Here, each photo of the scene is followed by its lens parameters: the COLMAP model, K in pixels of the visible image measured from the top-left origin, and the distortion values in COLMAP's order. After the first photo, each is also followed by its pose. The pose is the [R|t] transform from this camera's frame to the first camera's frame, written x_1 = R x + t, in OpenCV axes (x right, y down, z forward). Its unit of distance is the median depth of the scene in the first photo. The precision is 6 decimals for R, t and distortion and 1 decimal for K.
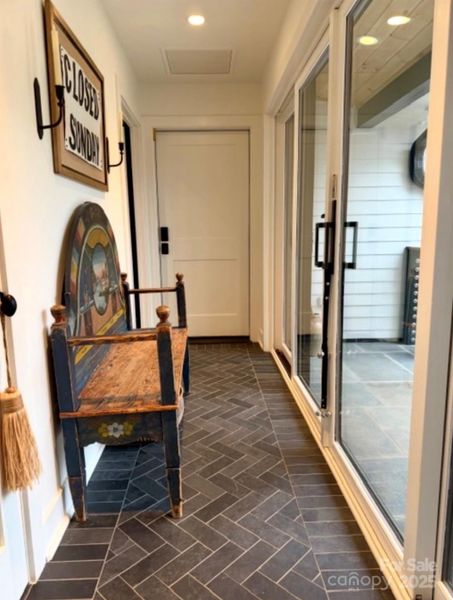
lens RADIAL K [[420.0, 0, 225.8], [0, 420.0, 301.6], [0, 0, 1]] dist [0.000140, 0.000016]
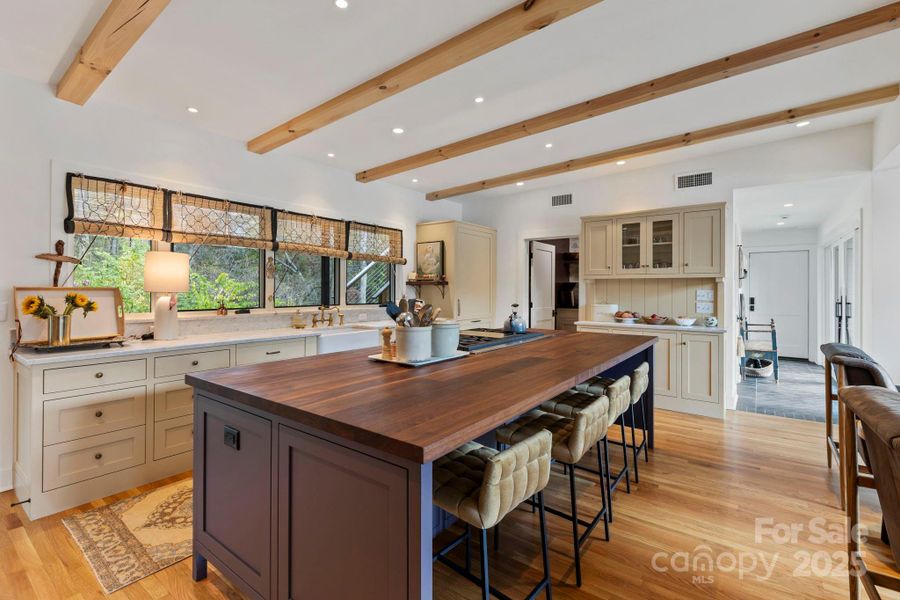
lens RADIAL K [[409.8, 0, 448.5], [0, 409.8, 292.3], [0, 0, 1]] dist [-0.001701, 0.000364]
pose [[0.772584, 0.013039, -0.634779, -0.027143], [-0.109906, 0.987442, -0.113483, 0.179349], [0.625328, 0.157441, 0.764315, -1.408390]]
